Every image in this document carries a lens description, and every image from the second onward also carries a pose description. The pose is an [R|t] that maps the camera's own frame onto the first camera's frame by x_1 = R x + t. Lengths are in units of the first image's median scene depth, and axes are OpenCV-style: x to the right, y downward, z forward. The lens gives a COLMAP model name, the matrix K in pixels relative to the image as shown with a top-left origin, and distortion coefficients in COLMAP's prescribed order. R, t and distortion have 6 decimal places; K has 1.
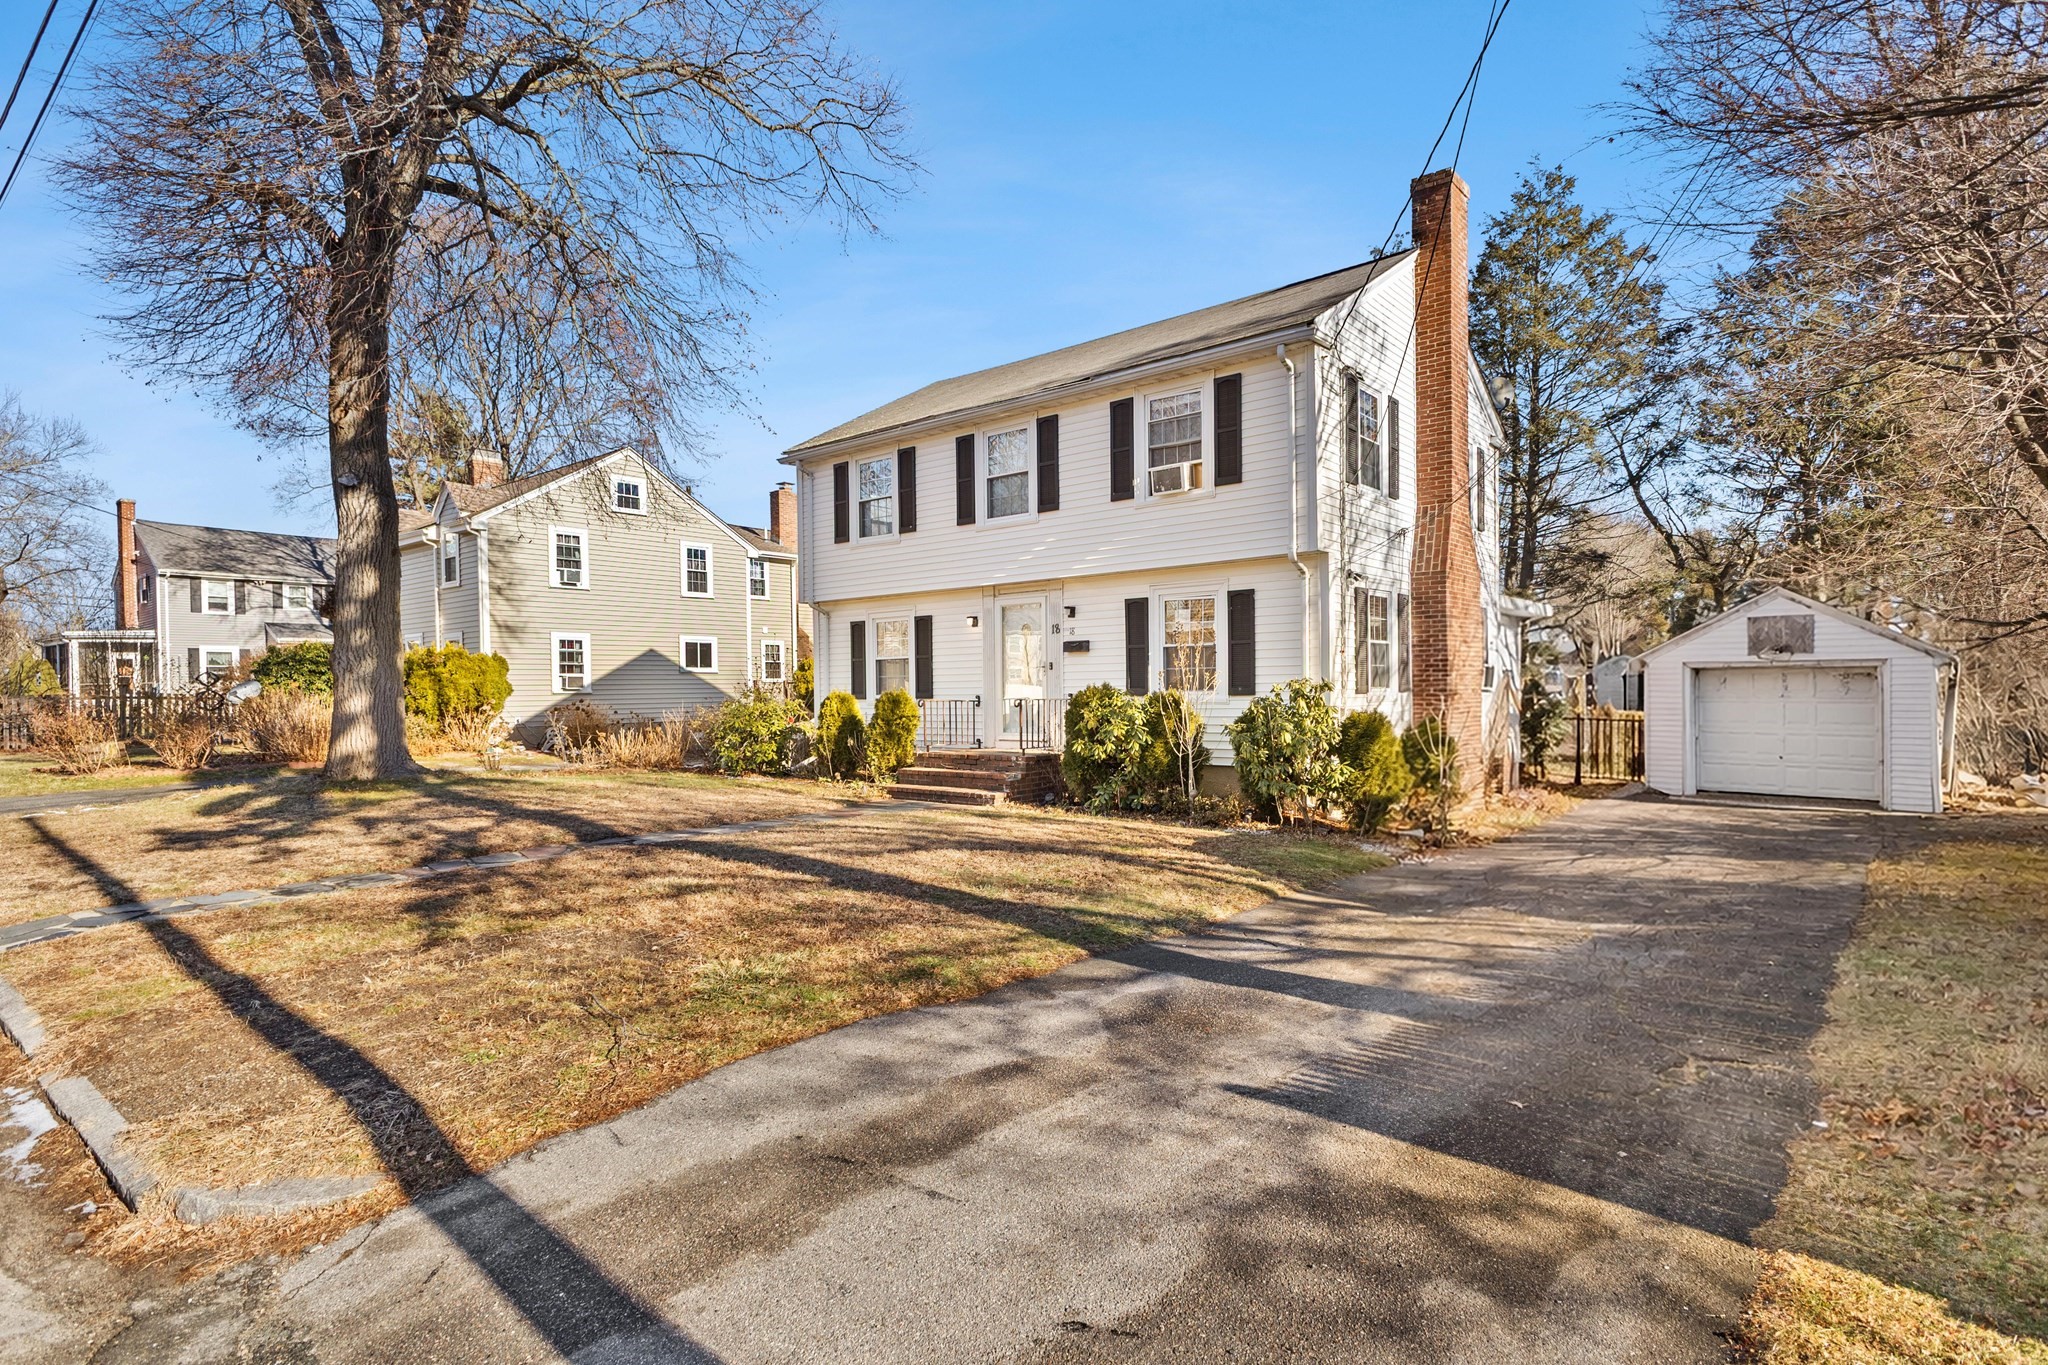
lens RADIAL K [[1061.7, 0, 1033.3], [0, 1061.7, 692.6], [0, 0, 1]] dist [0.018694, 0.000141]
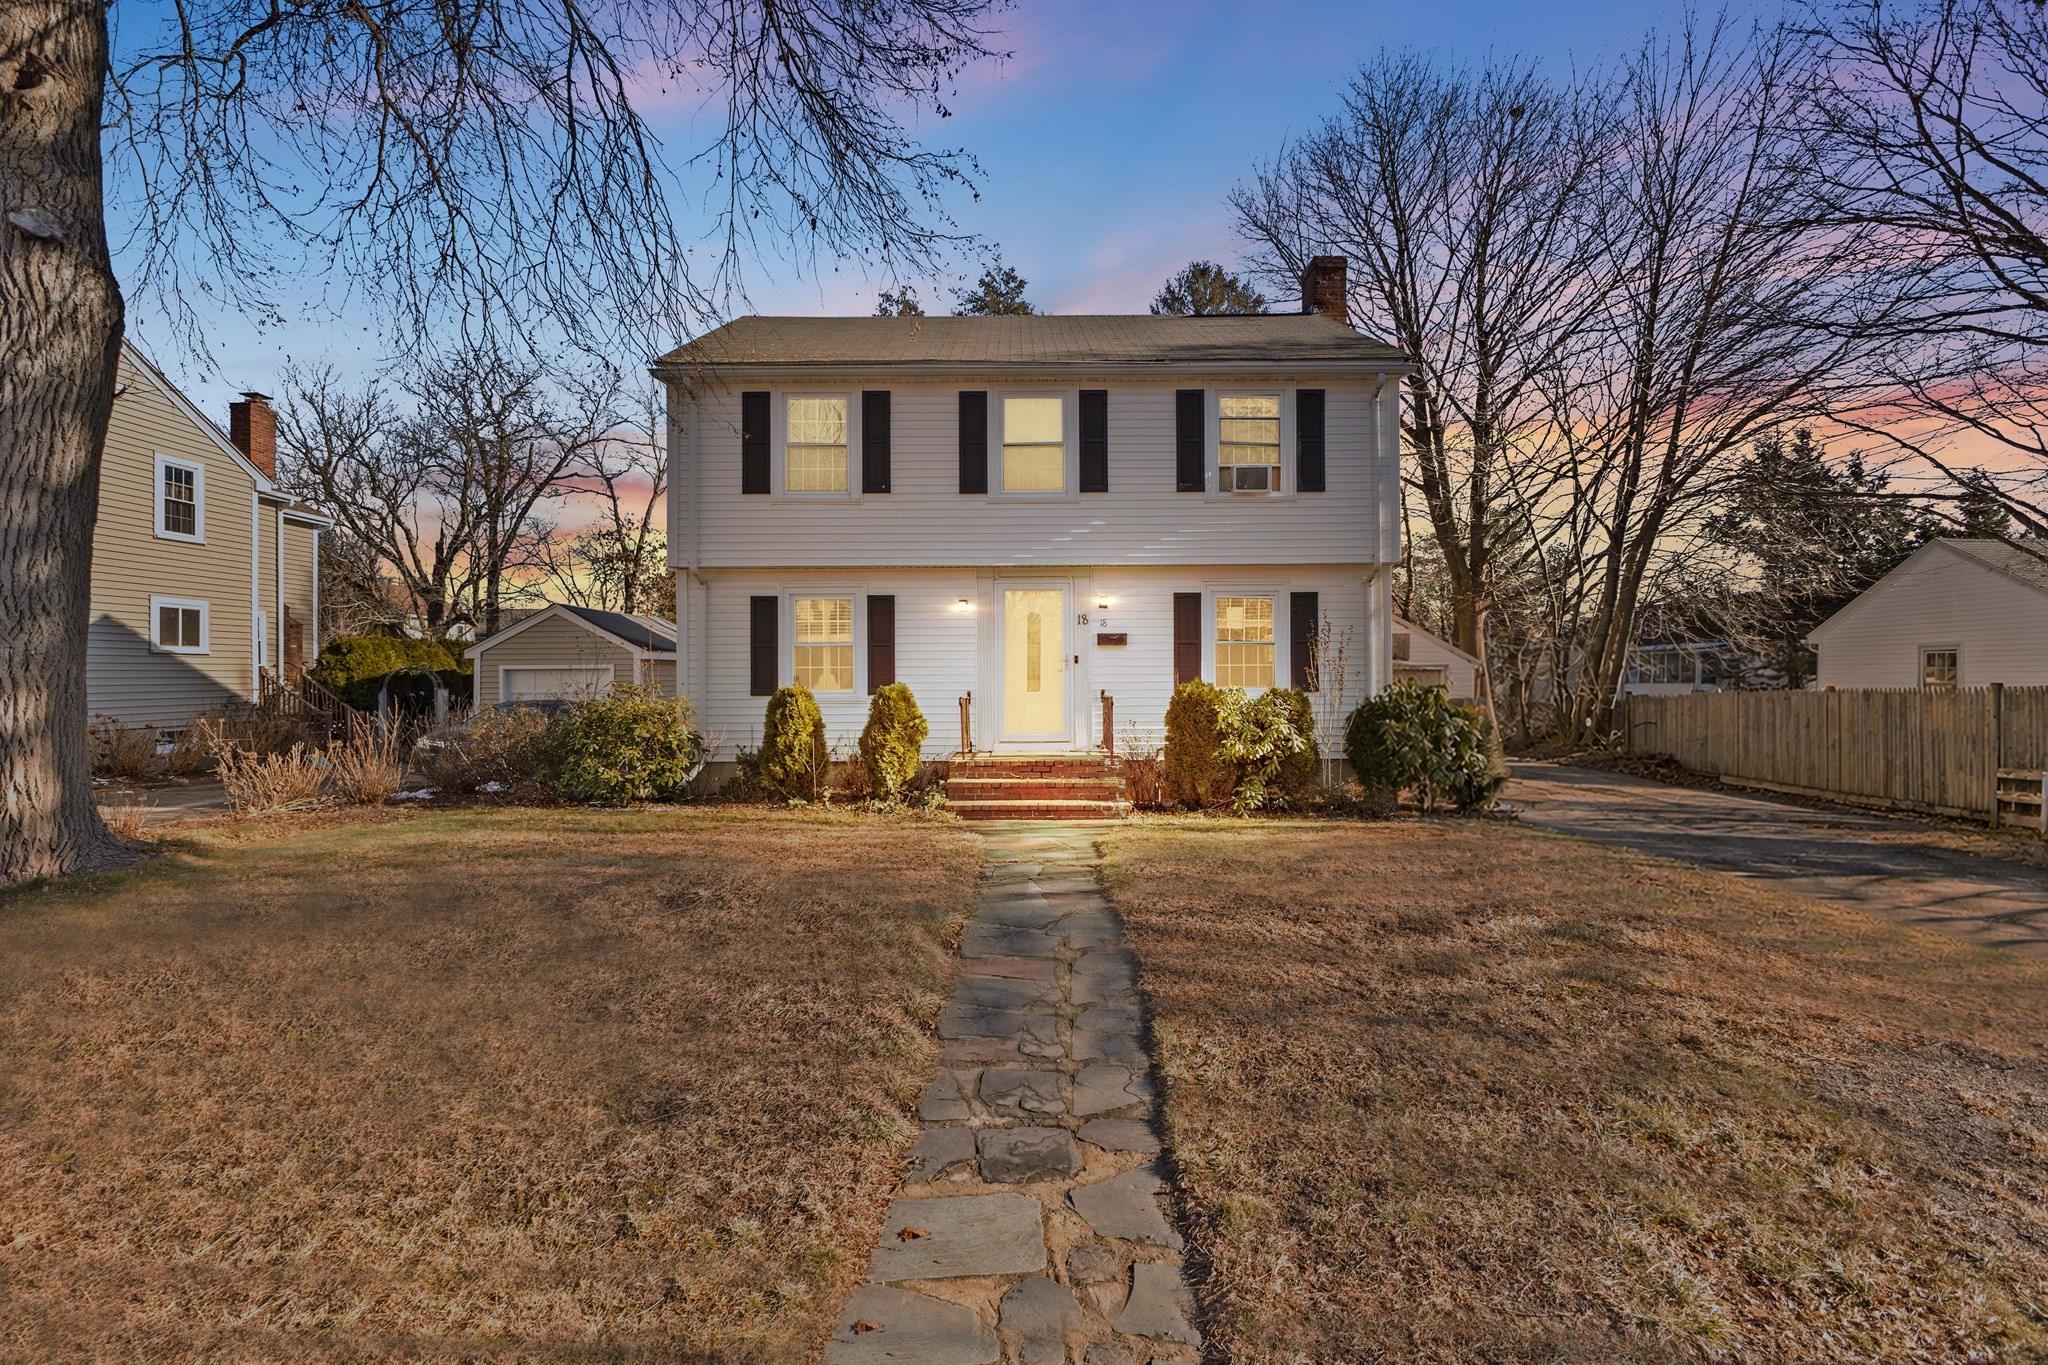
lens RADIAL K [[933.0, 0, 1018.6], [0, 933.0, 665.6], [0, 0, 1]] dist [-0.001493, 0.000350]
pose [[0.772627, 0.015336, 0.634675, -0.516935], [-0.004555, 0.999816, -0.018613, -0.004368], [-0.634844, 0.011490, 0.772555, 0.393205]]
